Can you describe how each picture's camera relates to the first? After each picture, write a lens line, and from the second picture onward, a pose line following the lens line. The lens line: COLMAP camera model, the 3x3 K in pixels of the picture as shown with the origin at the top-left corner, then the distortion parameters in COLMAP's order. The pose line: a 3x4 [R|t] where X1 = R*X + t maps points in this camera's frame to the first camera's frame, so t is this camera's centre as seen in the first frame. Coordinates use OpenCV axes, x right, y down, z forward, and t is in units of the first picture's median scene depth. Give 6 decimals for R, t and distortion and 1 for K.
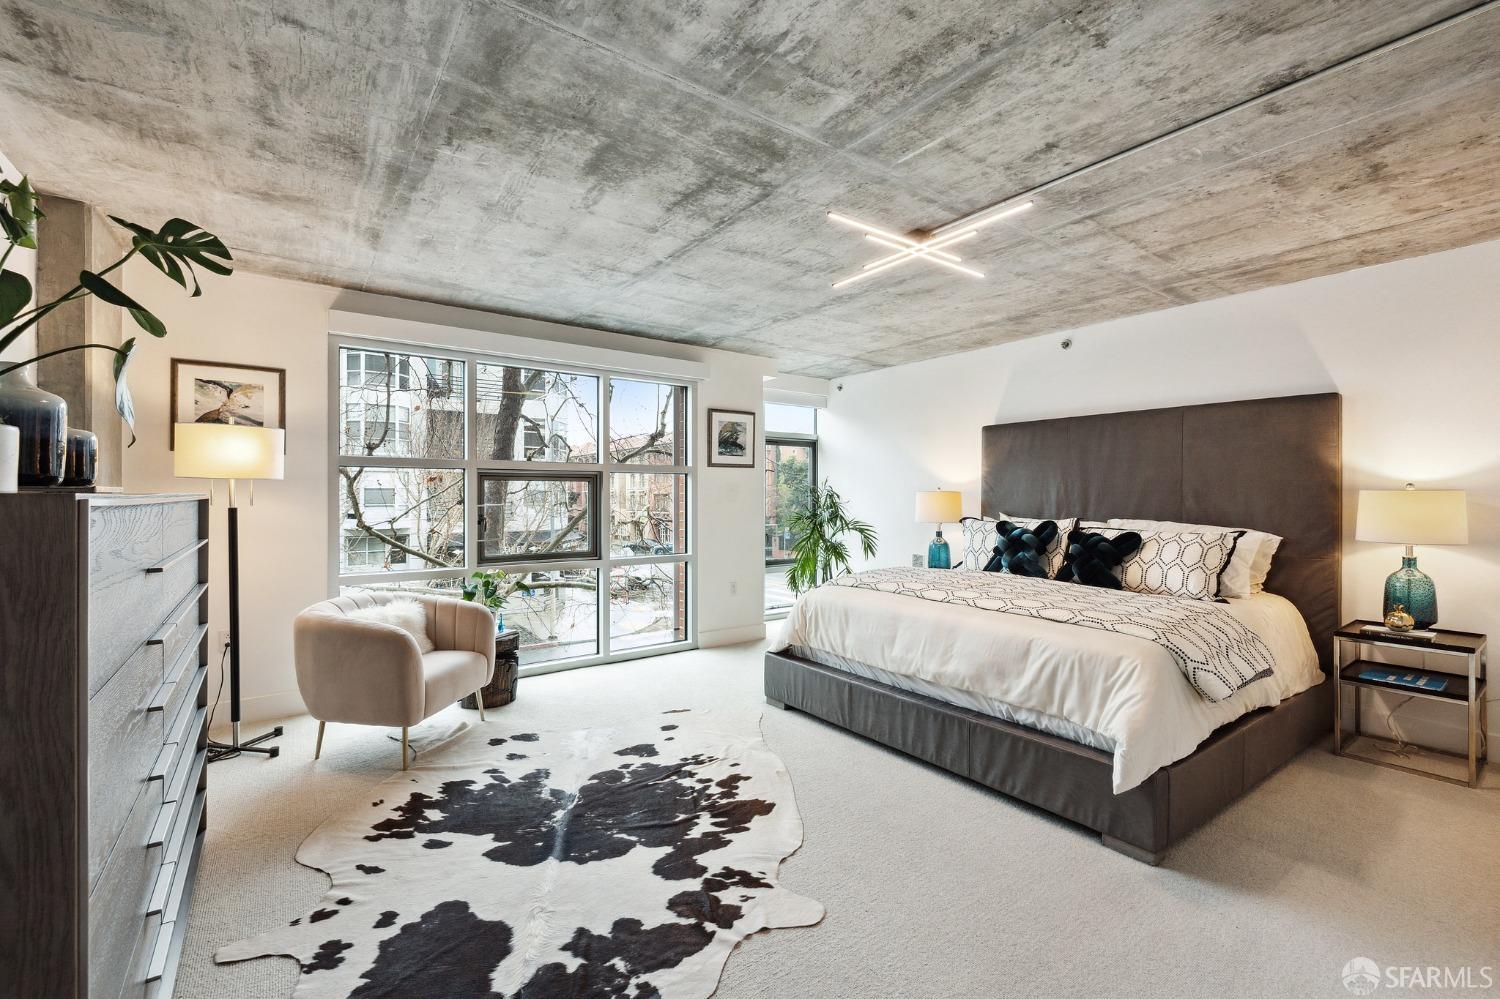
lens RADIAL K [[648.6, 0, 741.6], [0, 648.6, 496.0], [0, 0, 1]] dist [-0.000256, 0.000134]
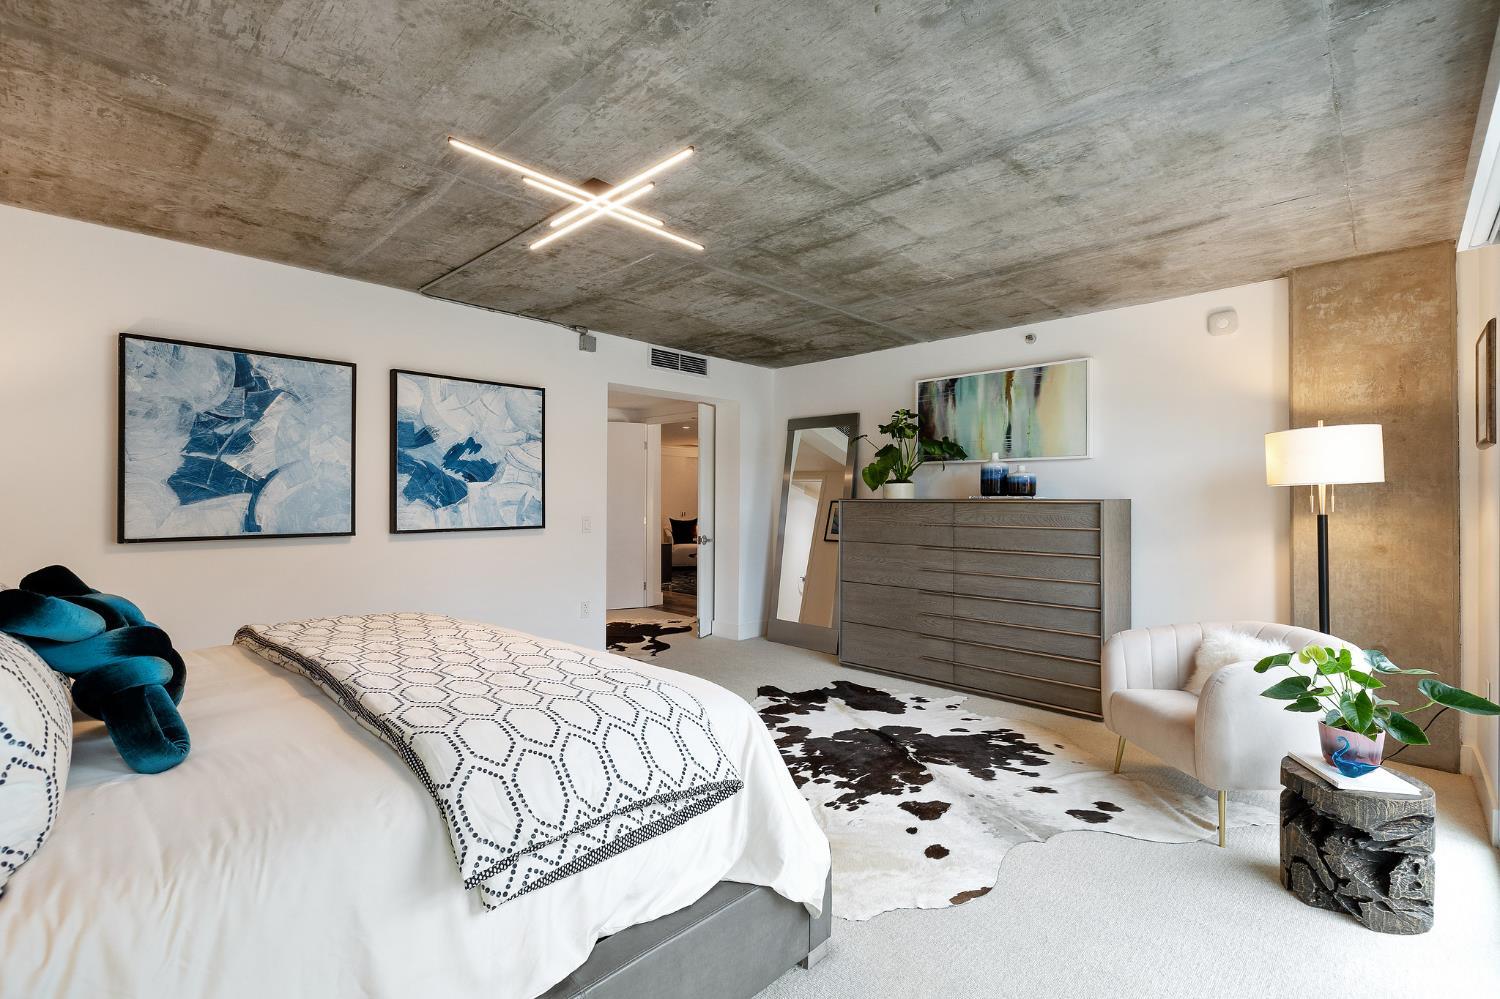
lens RADIAL K [[648.6, 0, 764.0], [0, 648.6, 494.7], [0, 0, 1]] dist [-0.000256, 0.000134]
pose [[-0.977840, -0.007424, -0.209222, 0.230956], [-0.006551, 0.999967, -0.004865, -0.001711], [0.209251, -0.003387, -0.977856, 1.857349]]
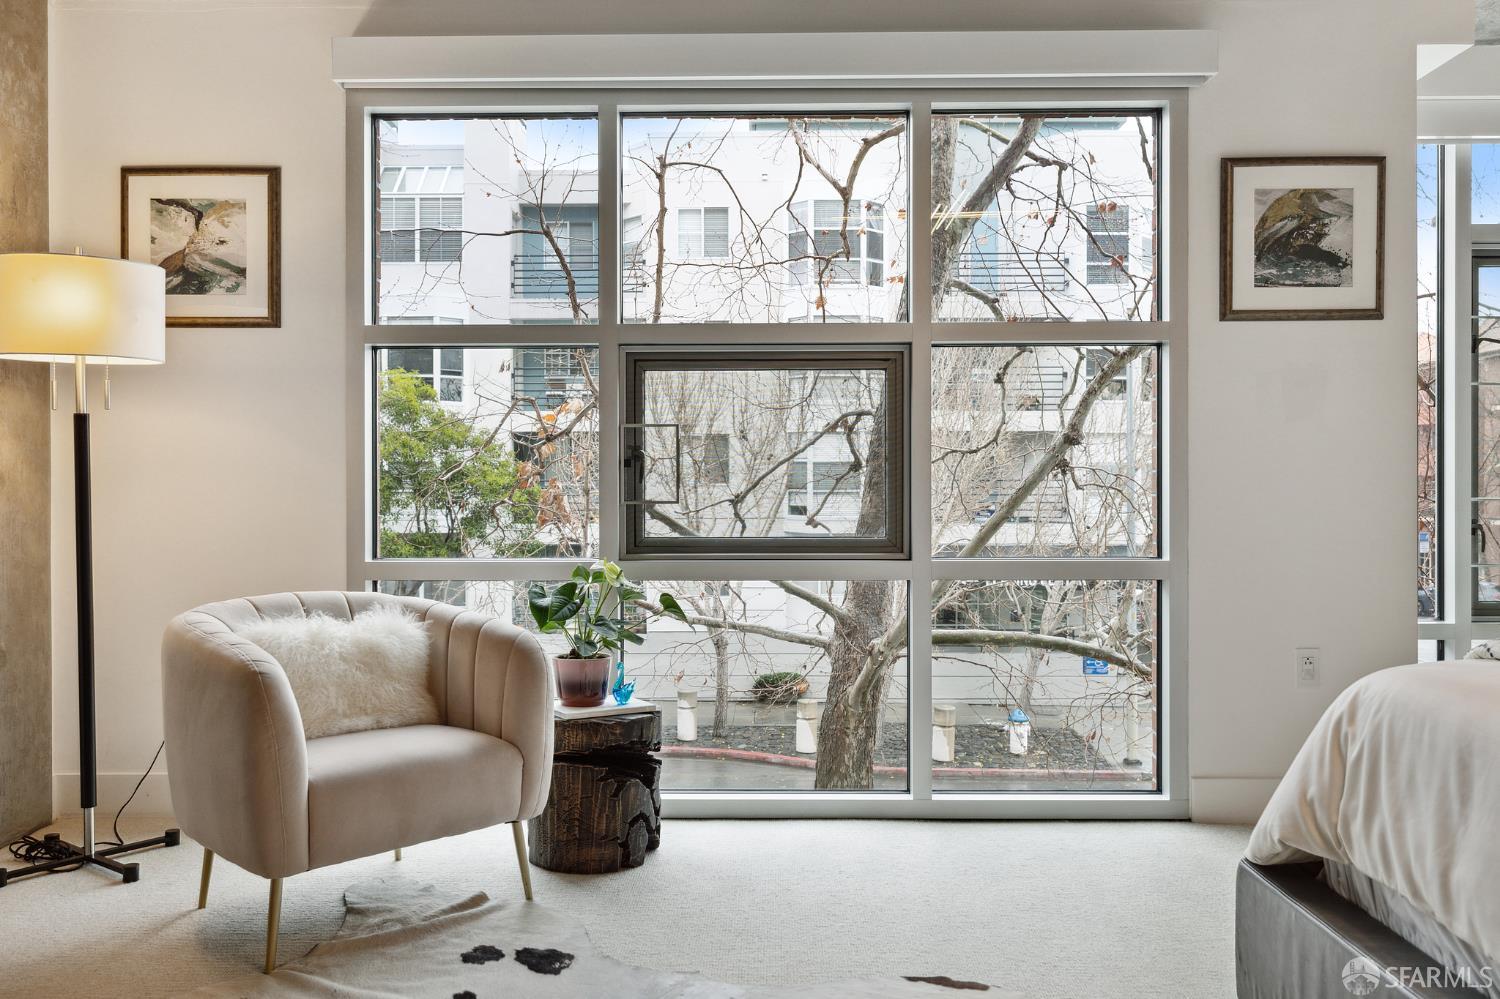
lens RADIAL K [[1218.9, 0, 753.9], [0, 1218.9, 494.0], [0, 0, 1]] dist [-0.008000, 0.002486]
pose [[0.796726, 0.000233, -0.604341, 0.258365], [-0.000876, 0.999999, -0.000770, 0.089948], [0.604340, 0.001143, 0.796726, 0.524056]]
